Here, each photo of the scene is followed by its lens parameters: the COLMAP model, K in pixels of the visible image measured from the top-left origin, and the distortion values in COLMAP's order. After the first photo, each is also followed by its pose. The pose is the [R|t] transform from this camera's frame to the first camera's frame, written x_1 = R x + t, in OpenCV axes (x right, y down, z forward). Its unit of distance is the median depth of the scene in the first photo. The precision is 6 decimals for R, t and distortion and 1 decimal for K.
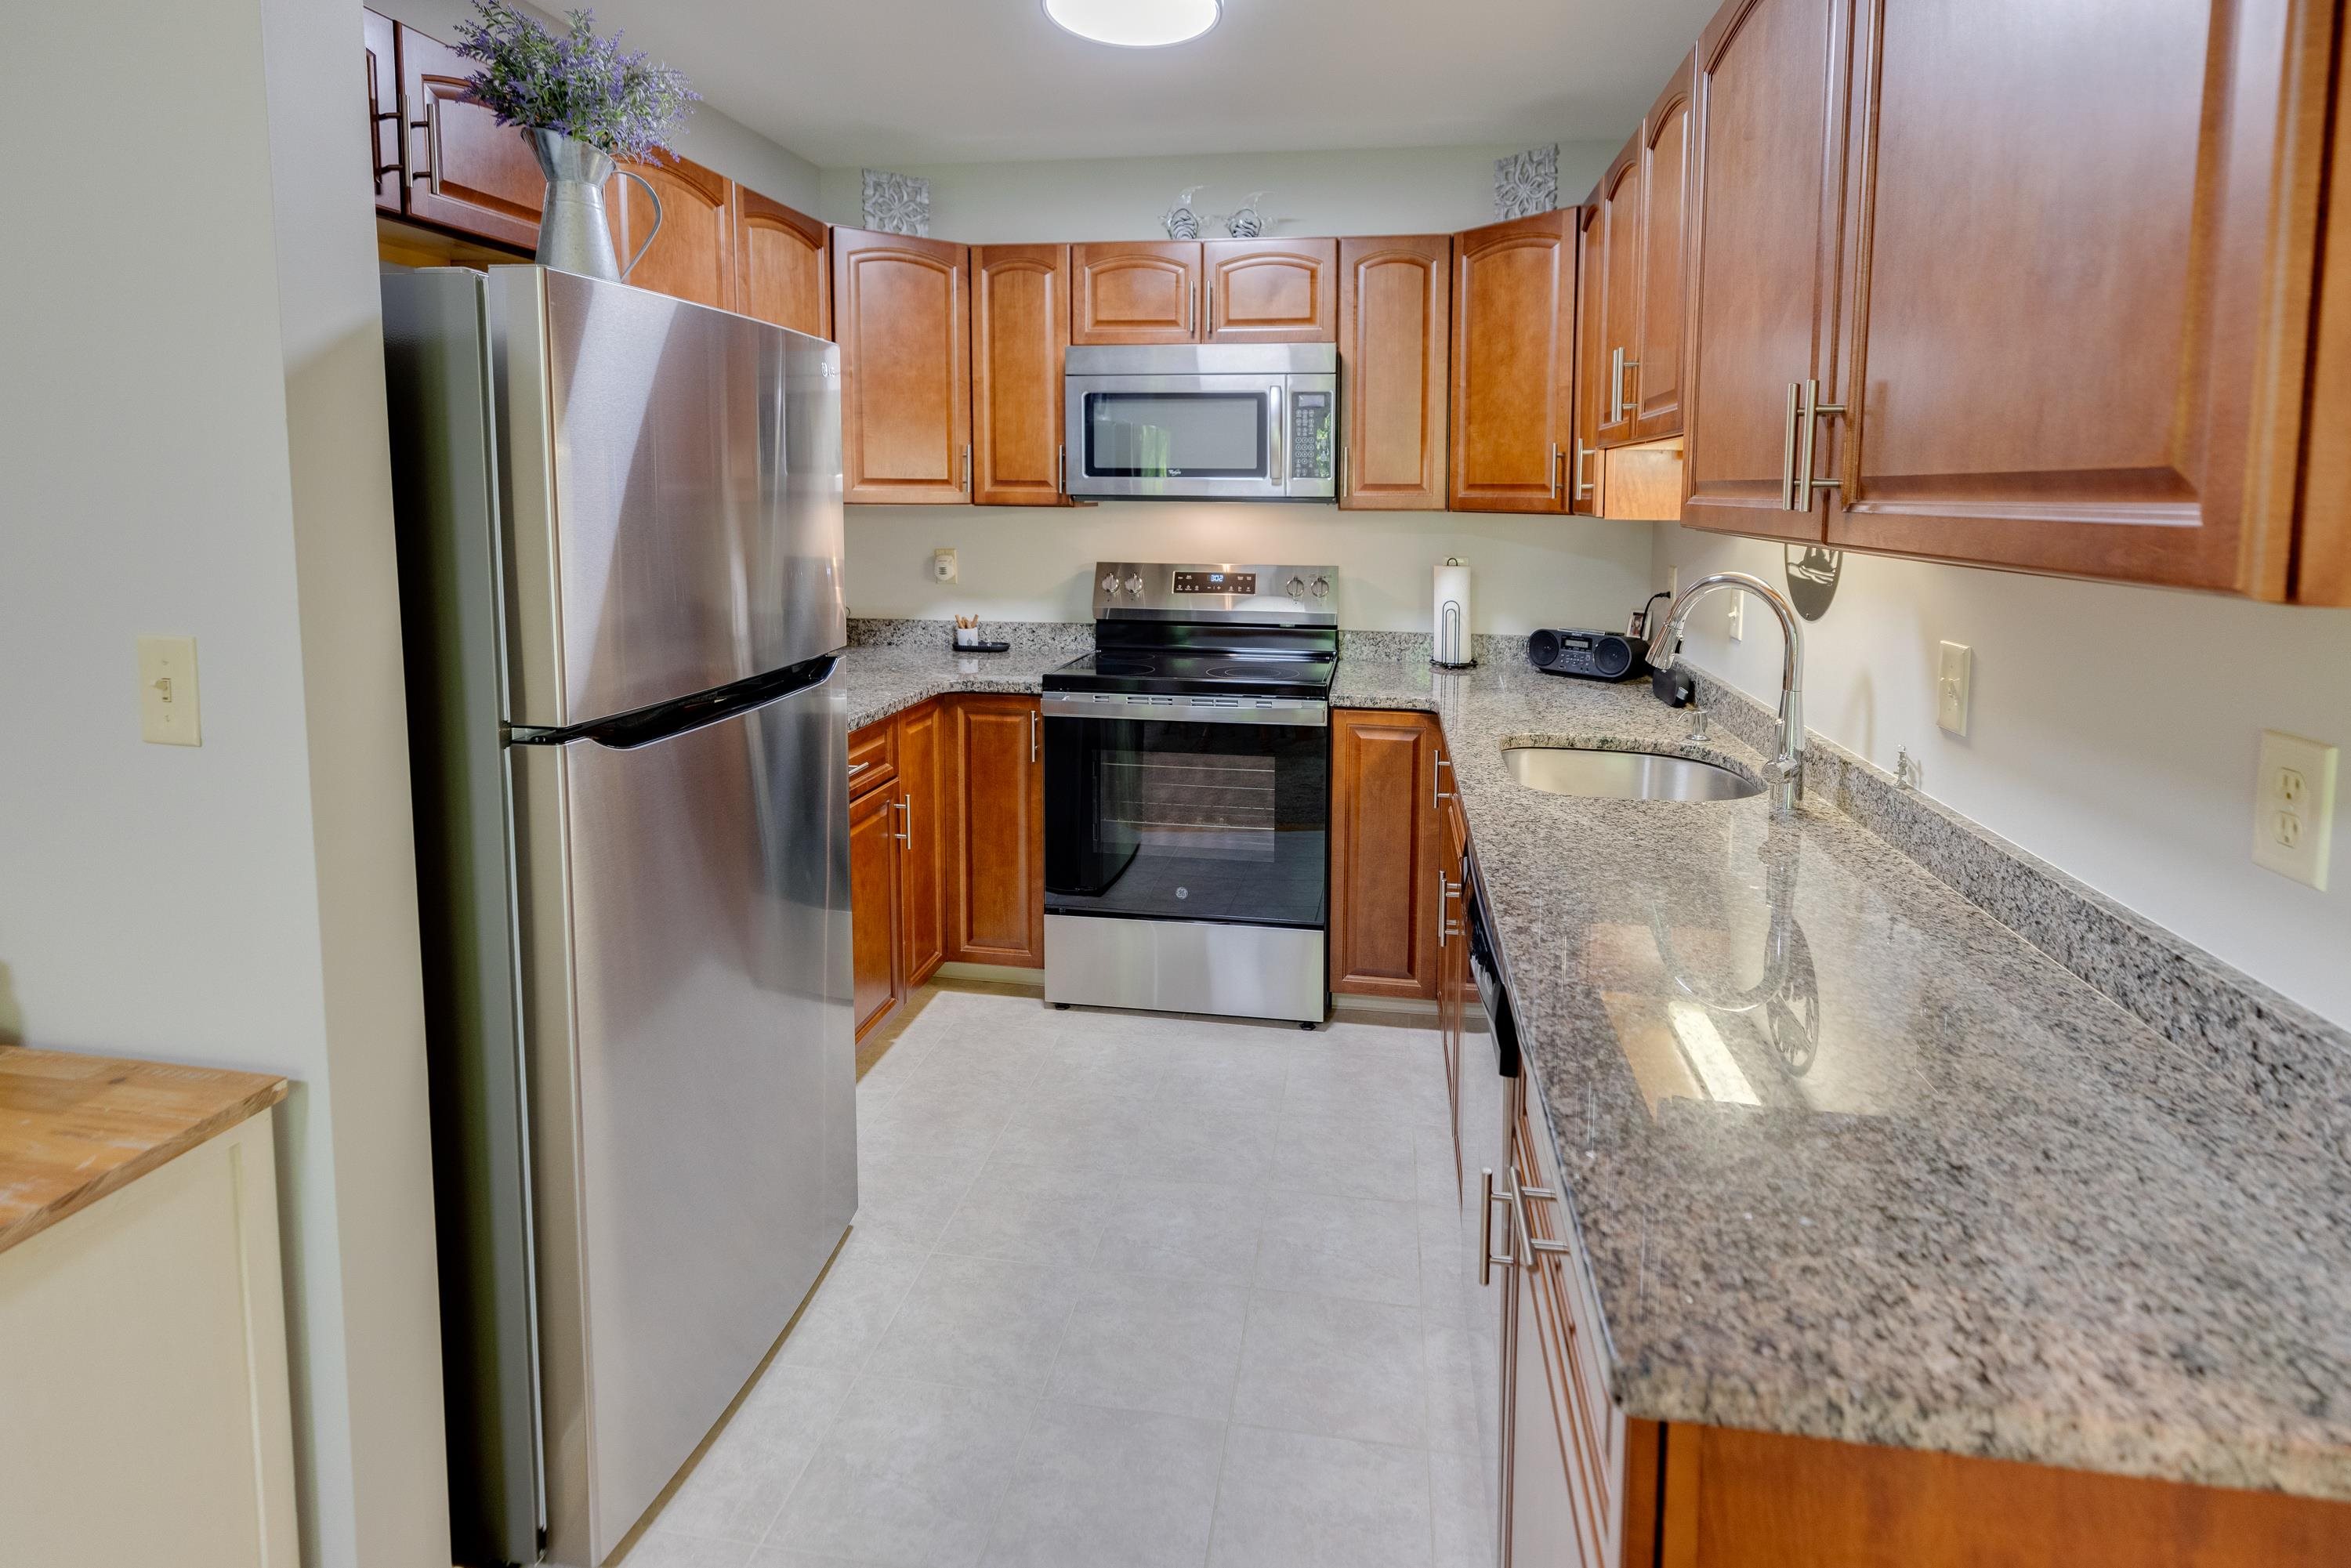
lens RADIAL K [[1152.0, 0, 1214.2], [0, 1152.0, 598.8], [0, 0, 1]] dist [0.000654, -0.000280]
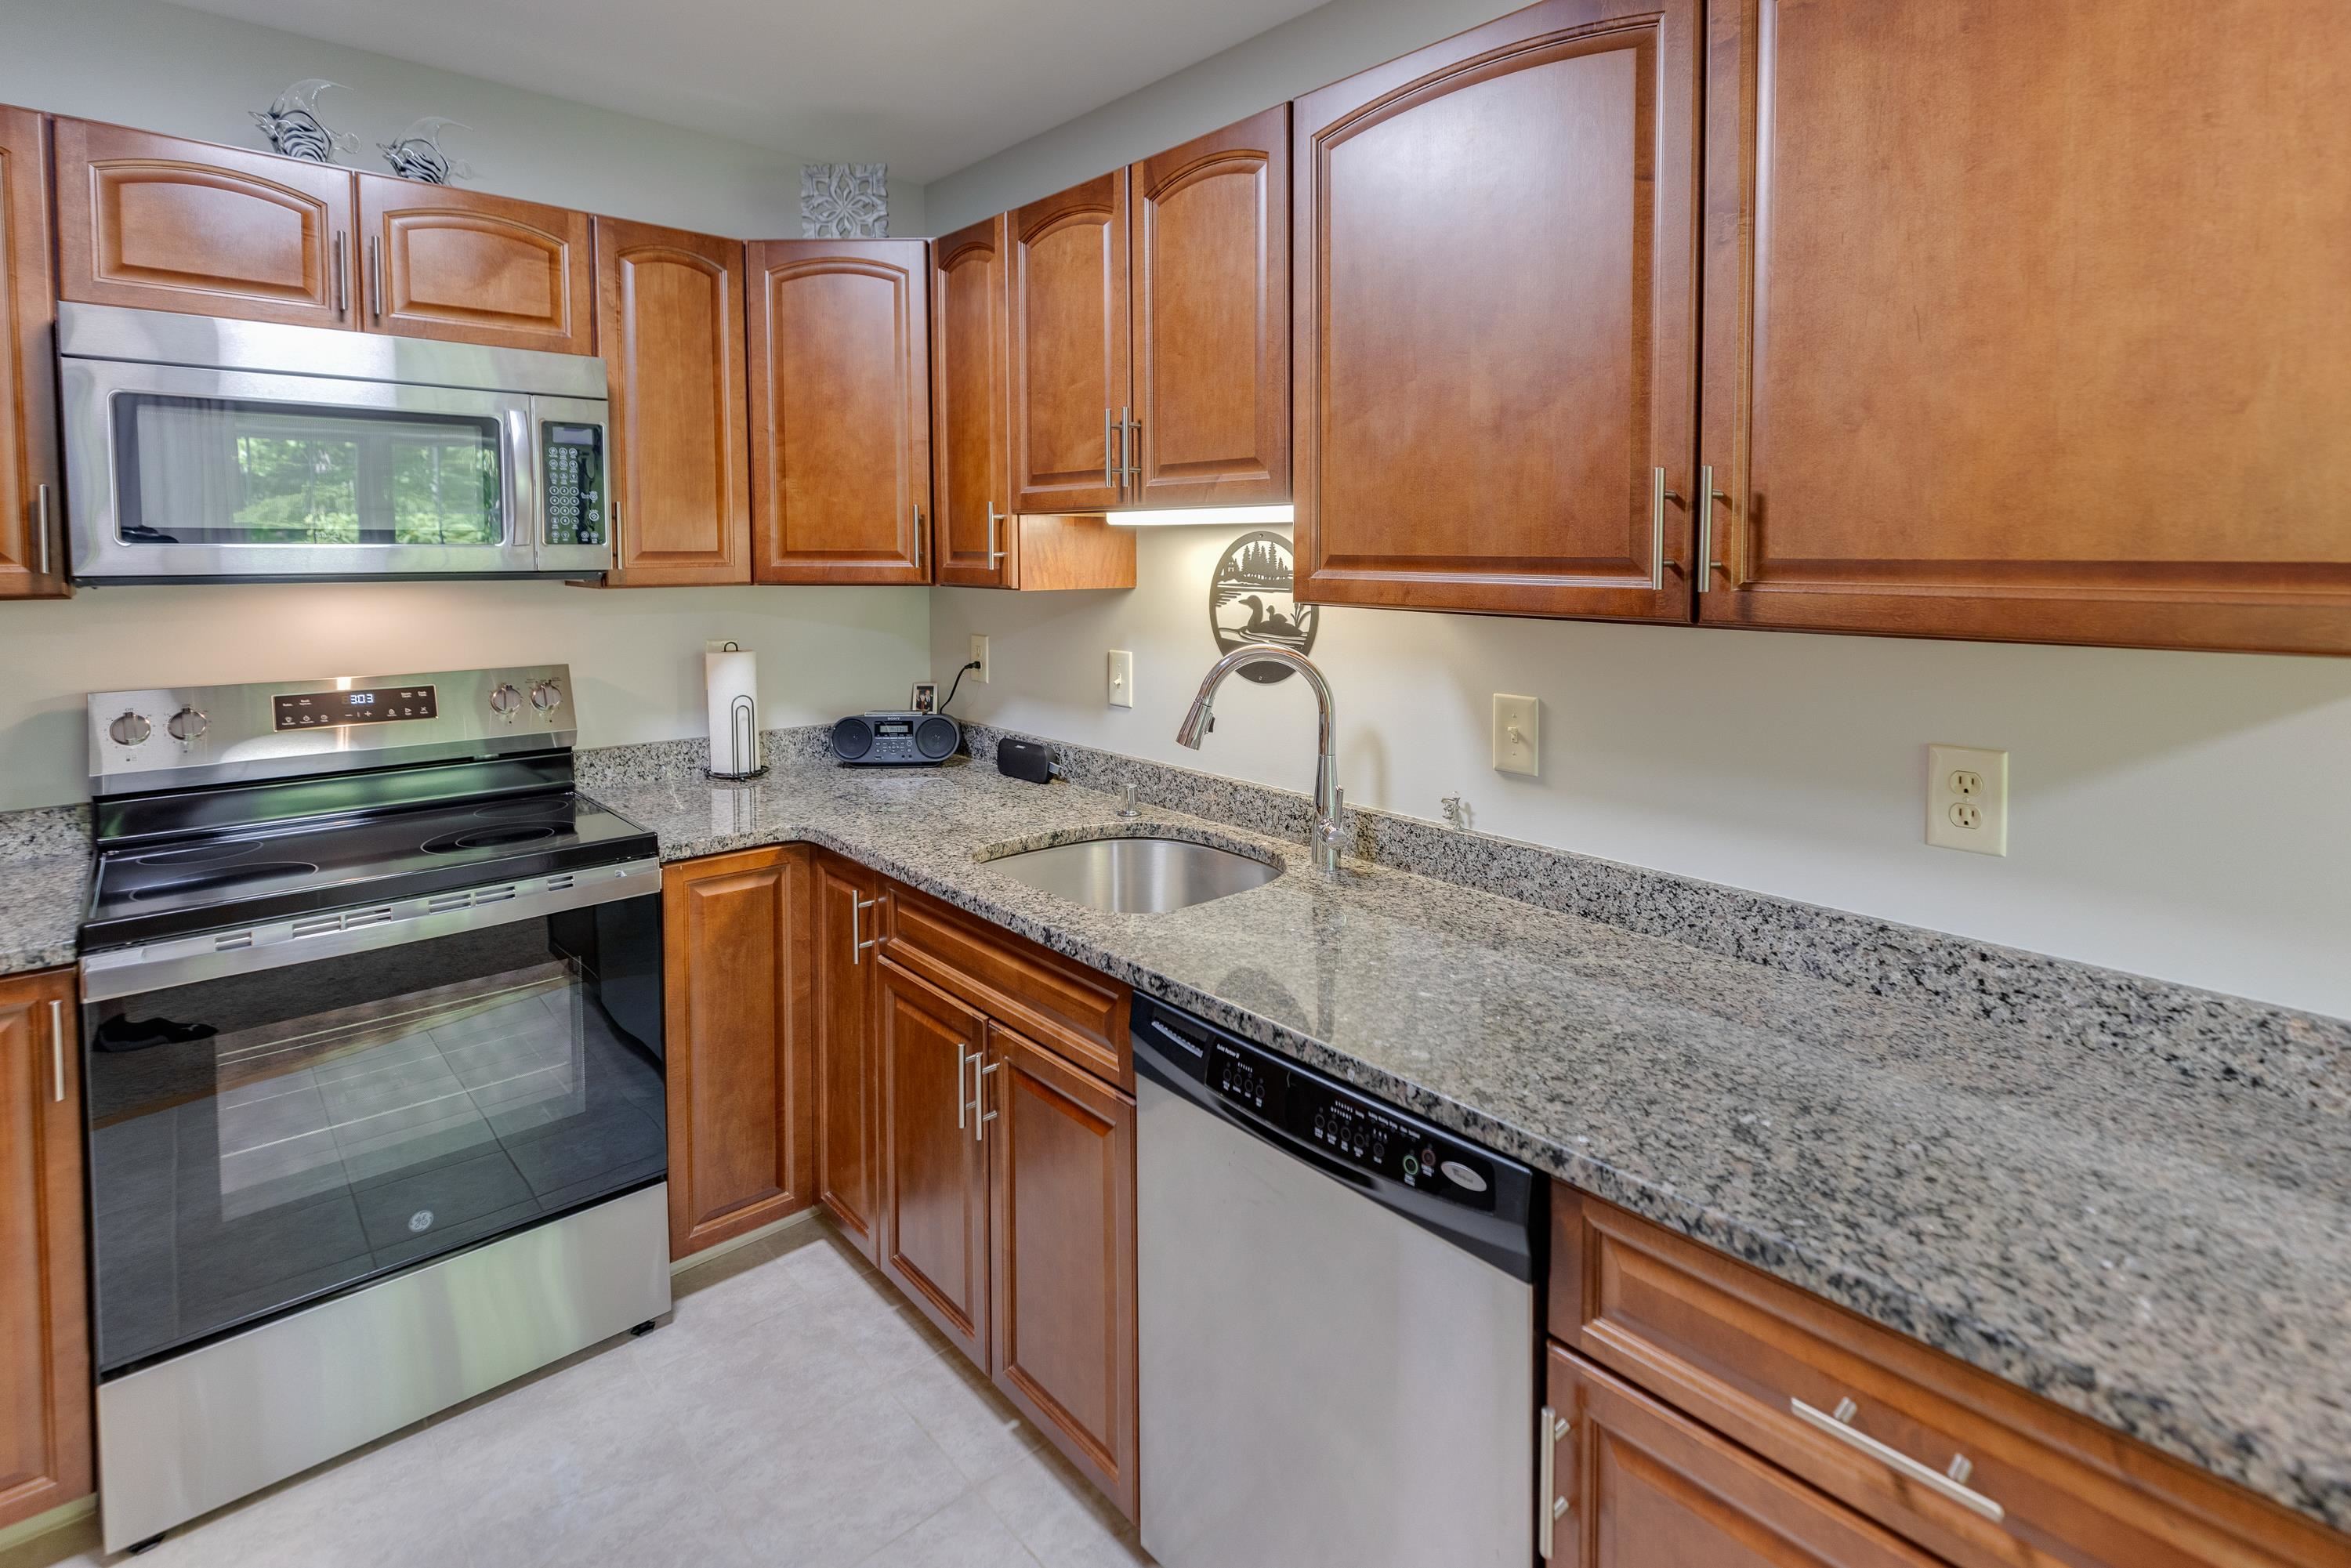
lens RADIAL K [[1133.7, 0, 1197.9], [0, 1133.7, 598.5], [0, 0, 1]] dist [0.002771, -0.000271]
pose [[0.631371, -0.042028, 0.774341, -0.214645], [0.076896, 0.997002, -0.008586, -0.036567], [-0.771659, 0.064965, 0.632710, 0.268887]]
